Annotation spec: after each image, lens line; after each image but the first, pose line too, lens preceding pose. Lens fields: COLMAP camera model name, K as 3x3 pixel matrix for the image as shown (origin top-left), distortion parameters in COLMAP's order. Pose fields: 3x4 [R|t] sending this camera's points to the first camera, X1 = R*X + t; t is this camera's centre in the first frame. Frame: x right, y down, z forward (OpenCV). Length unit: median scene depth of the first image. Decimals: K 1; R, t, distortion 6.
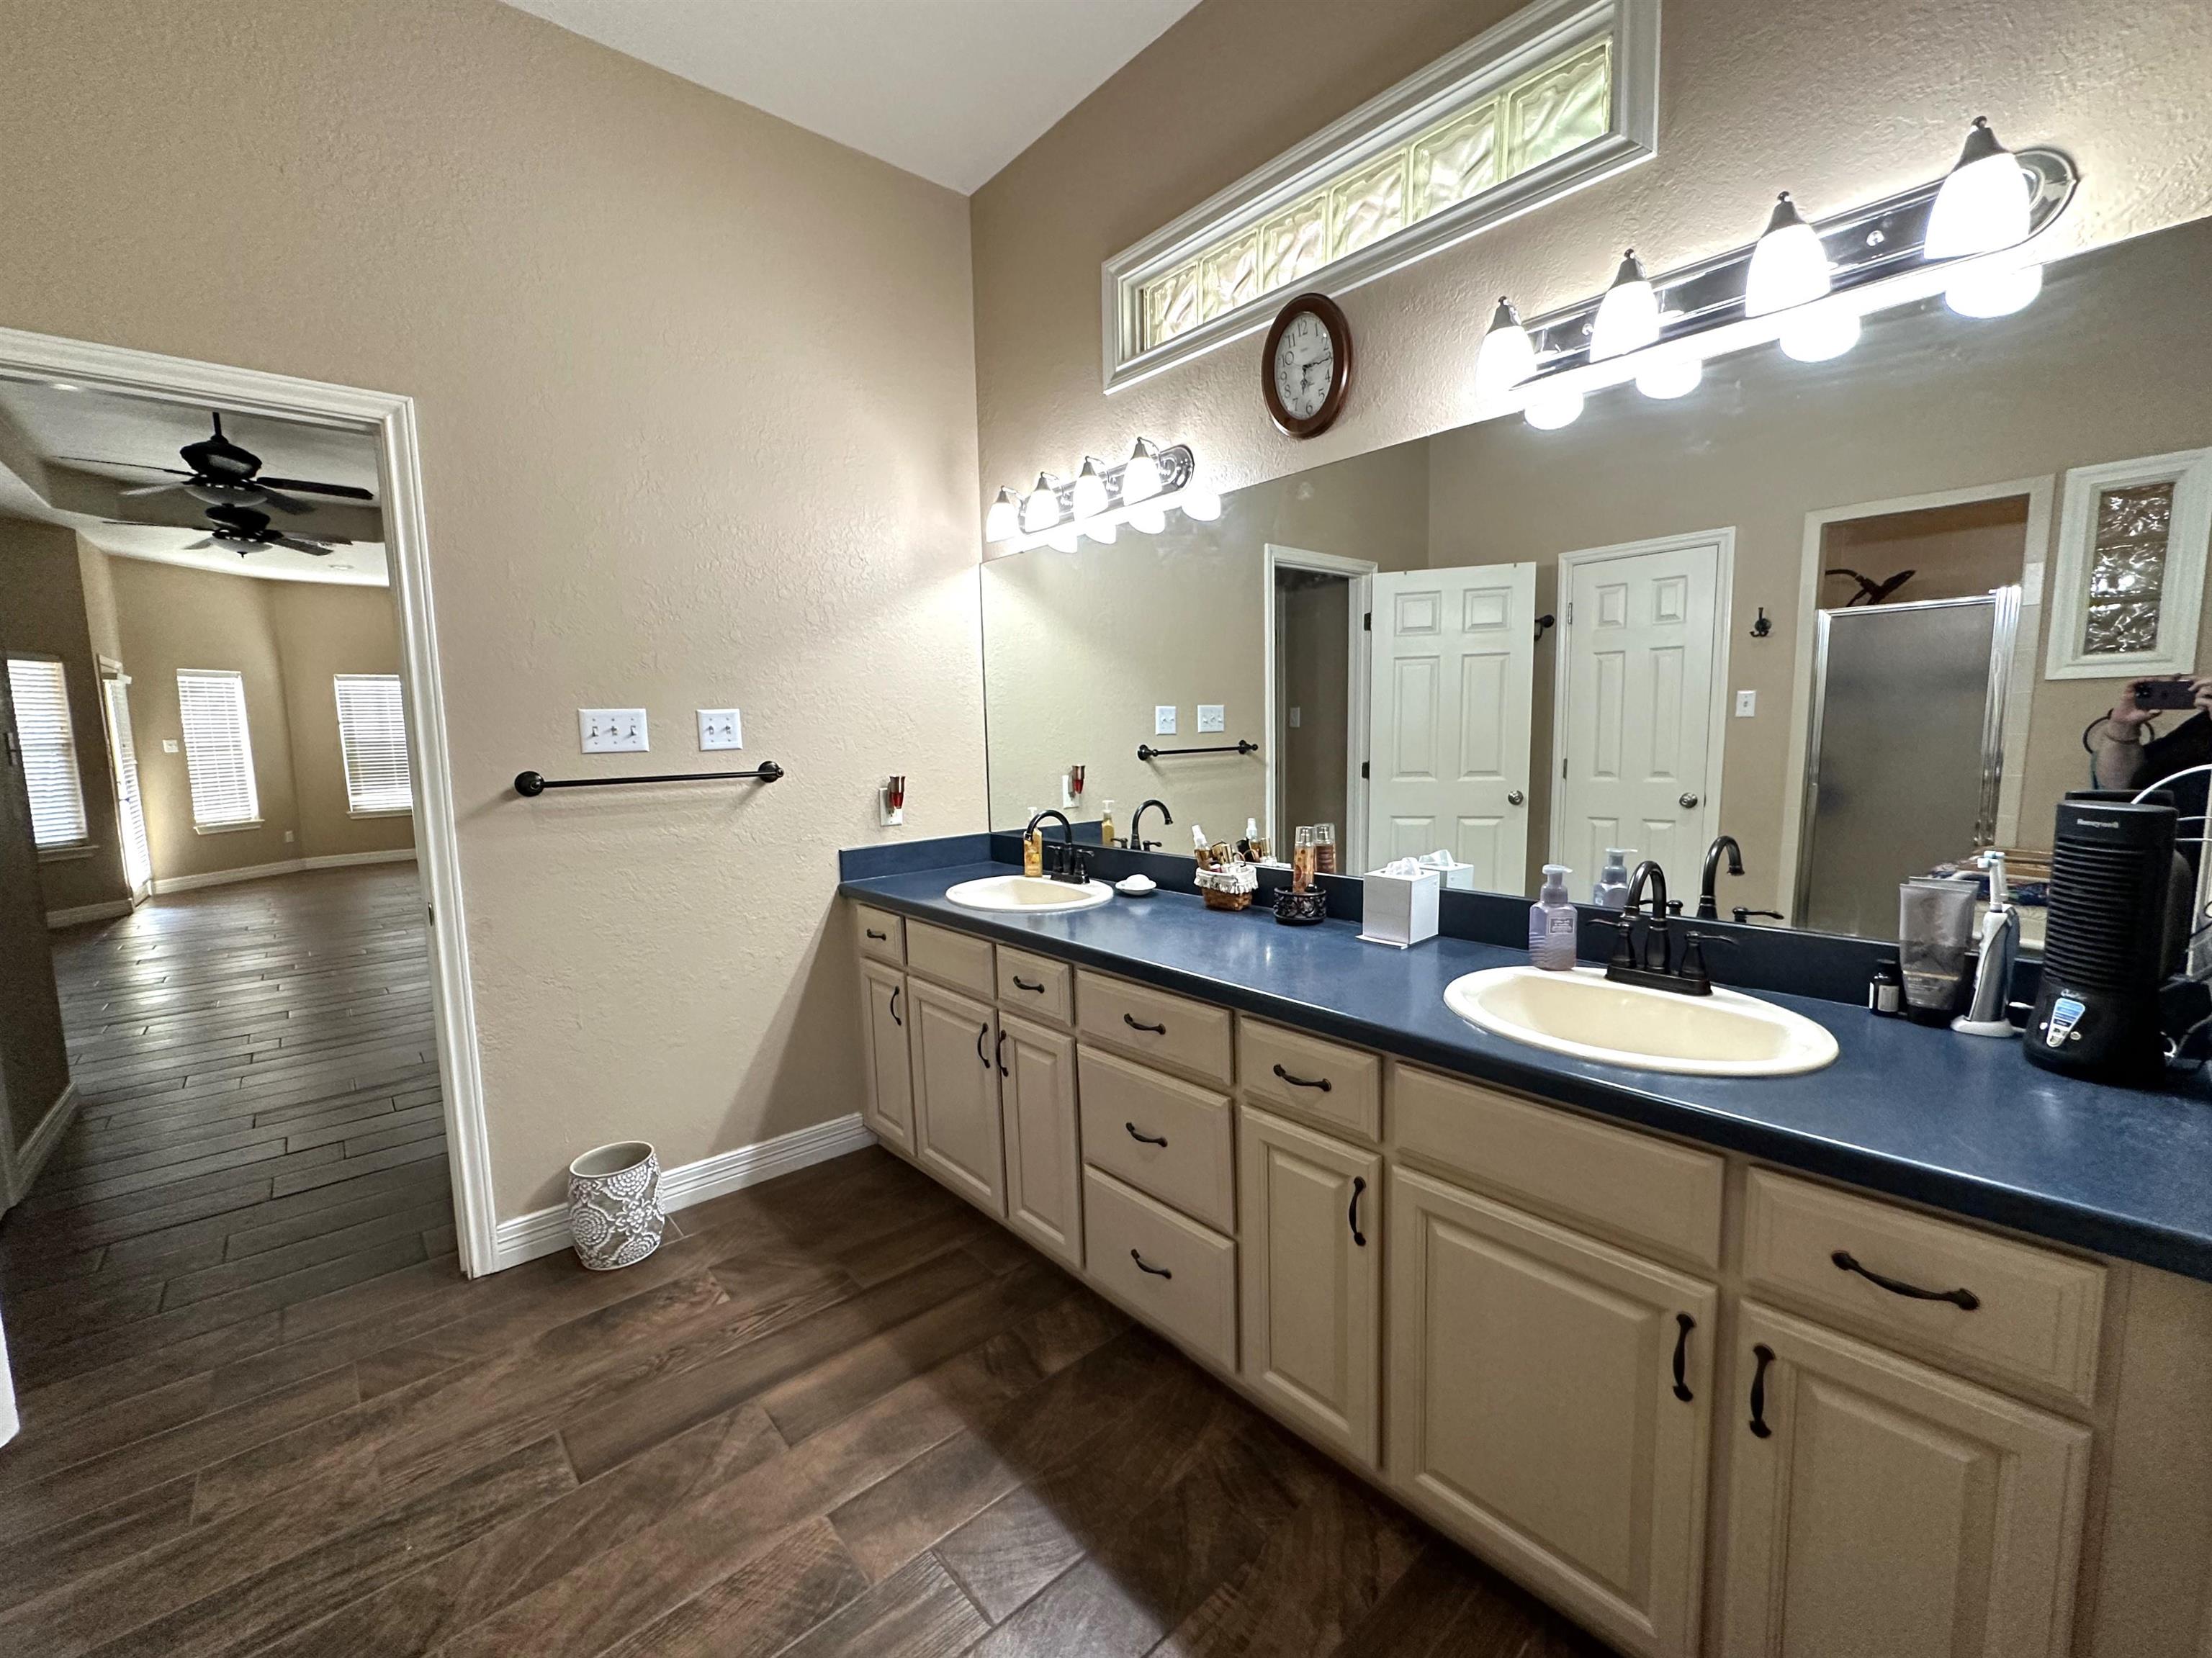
lens RADIAL K [[899.7, 0, 1098.8], [0, 899.7, 829.9], [0, 0, 1]] dist [0.000671, 0.000017]
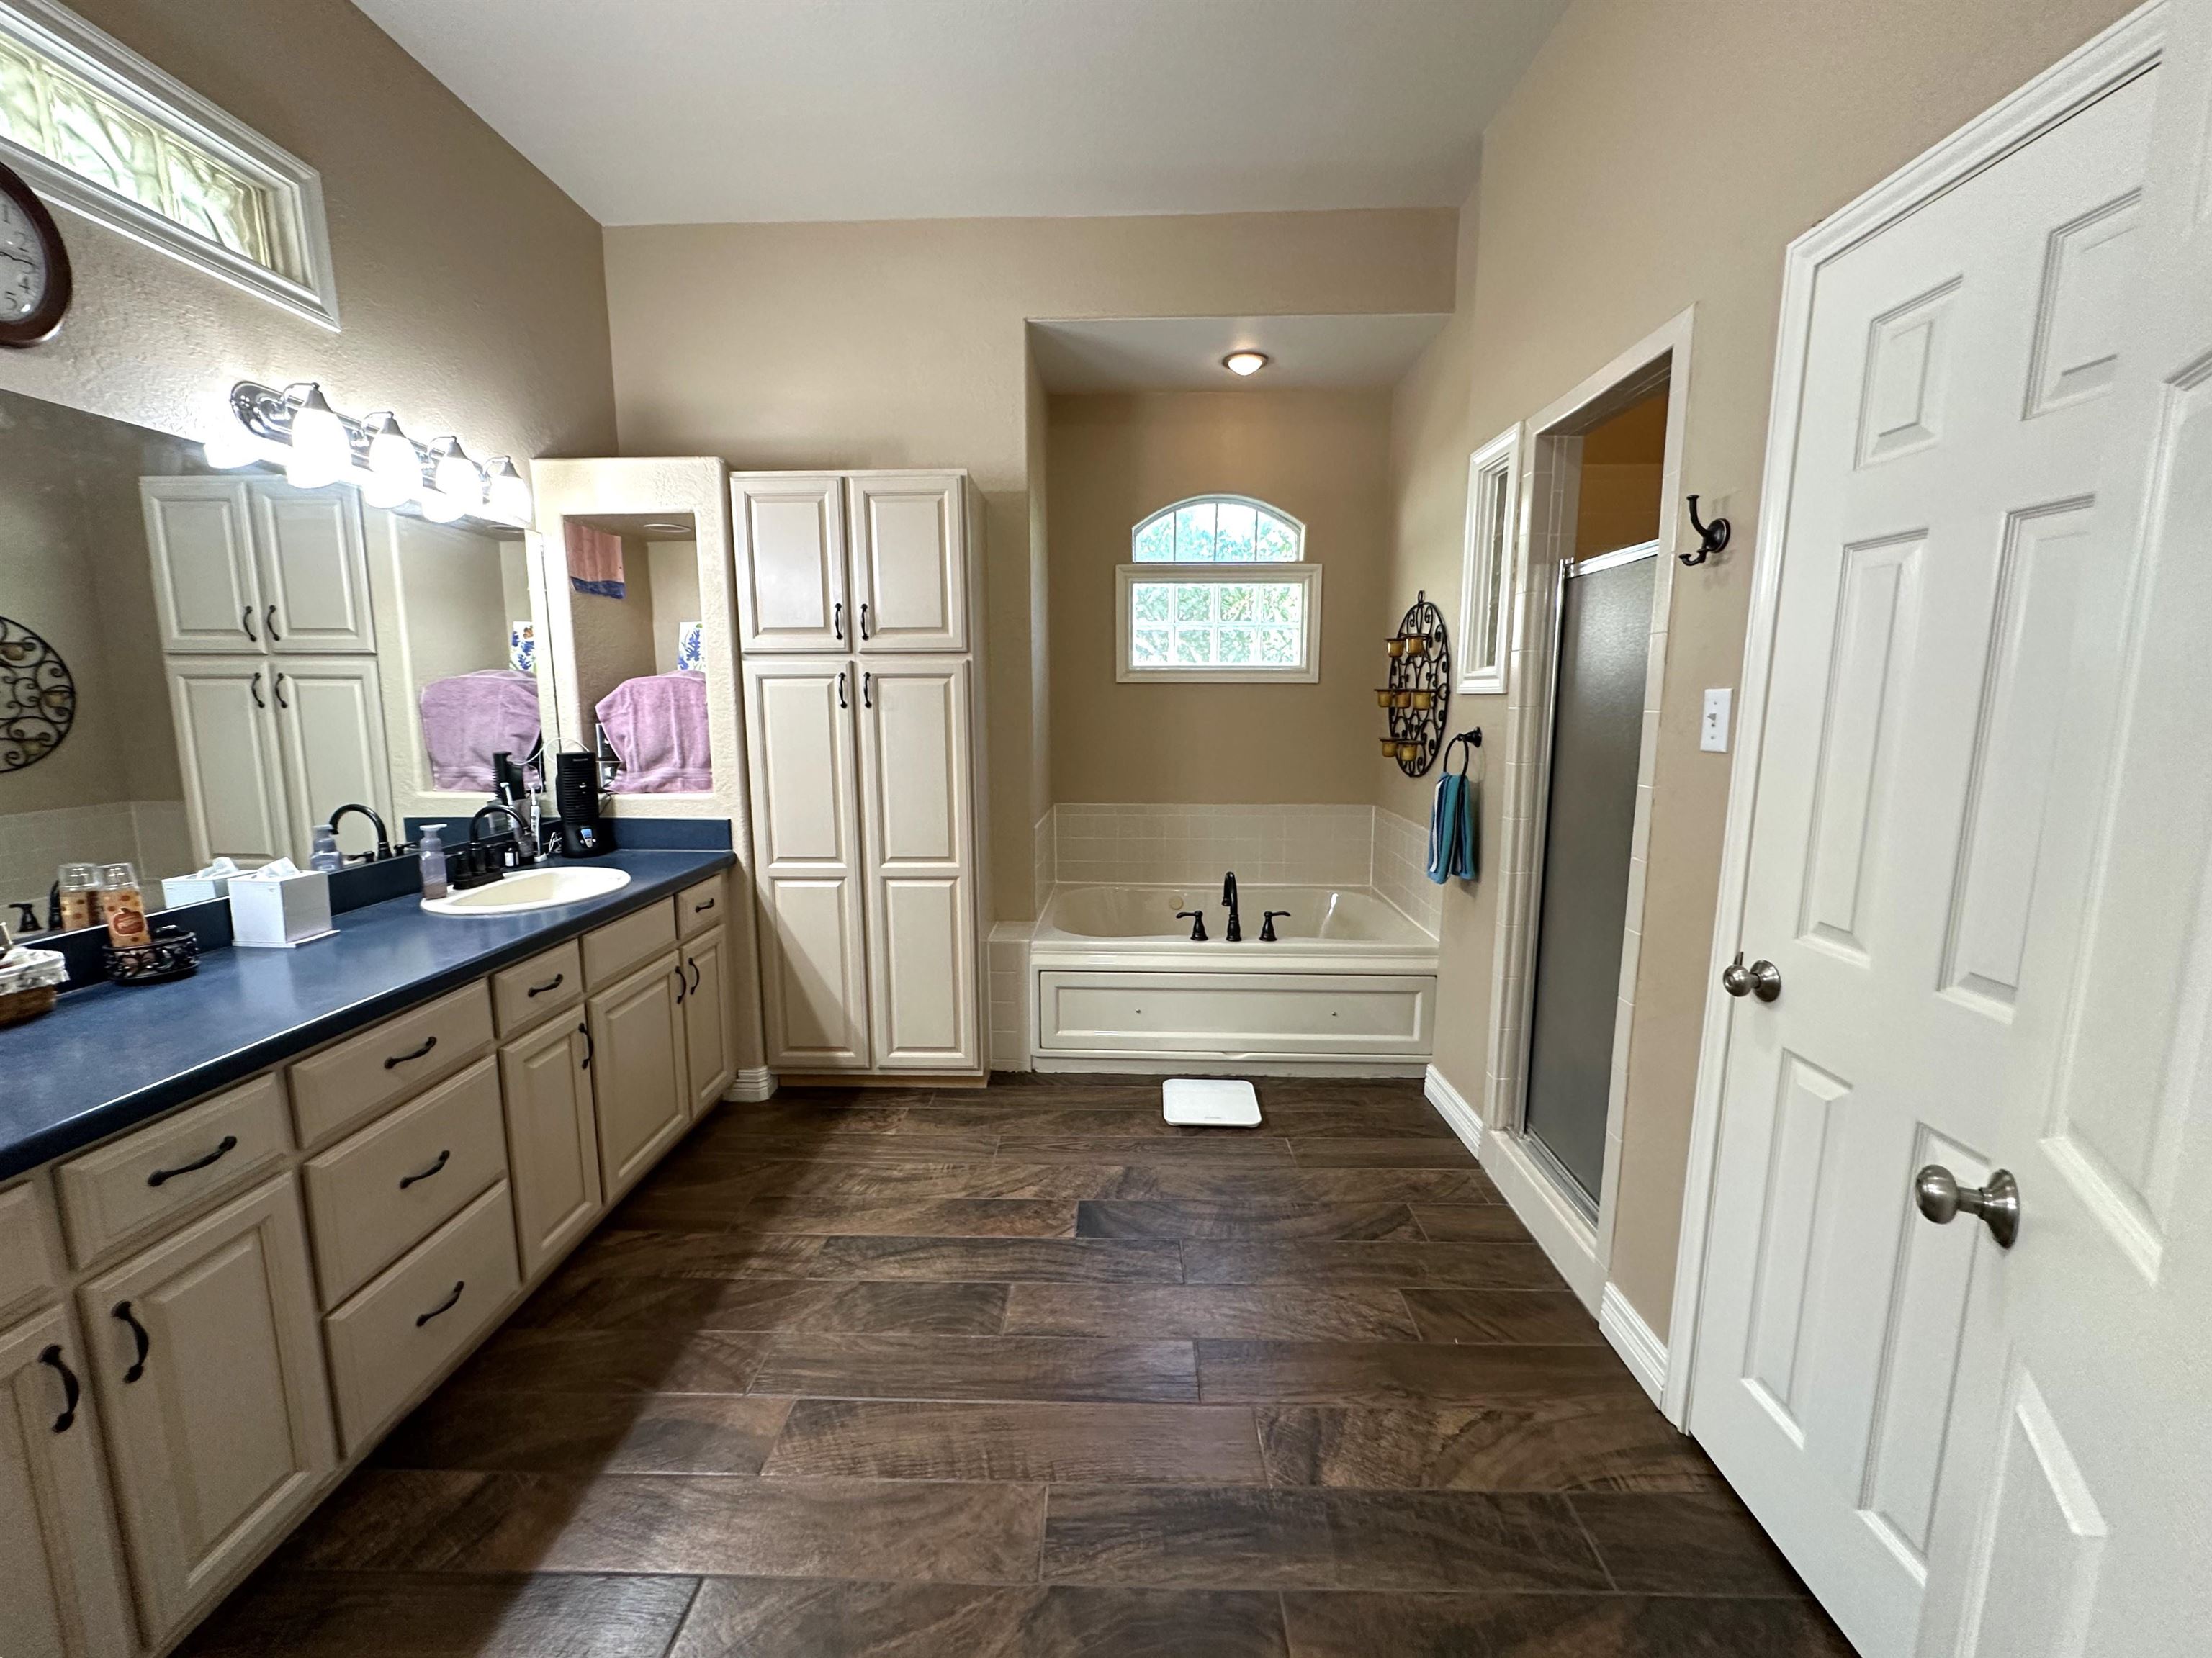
lens RADIAL K [[899.7, 0, 1098.8], [0, 899.7, 829.9], [0, 0, 1]] dist [0.000671, 0.000017]
pose [[-0.737256, -0.075657, 0.671364, -1.060750], [0.093260, 0.972801, 0.212039, -0.134854], [-0.669146, 0.218938, -0.710148, 1.122264]]
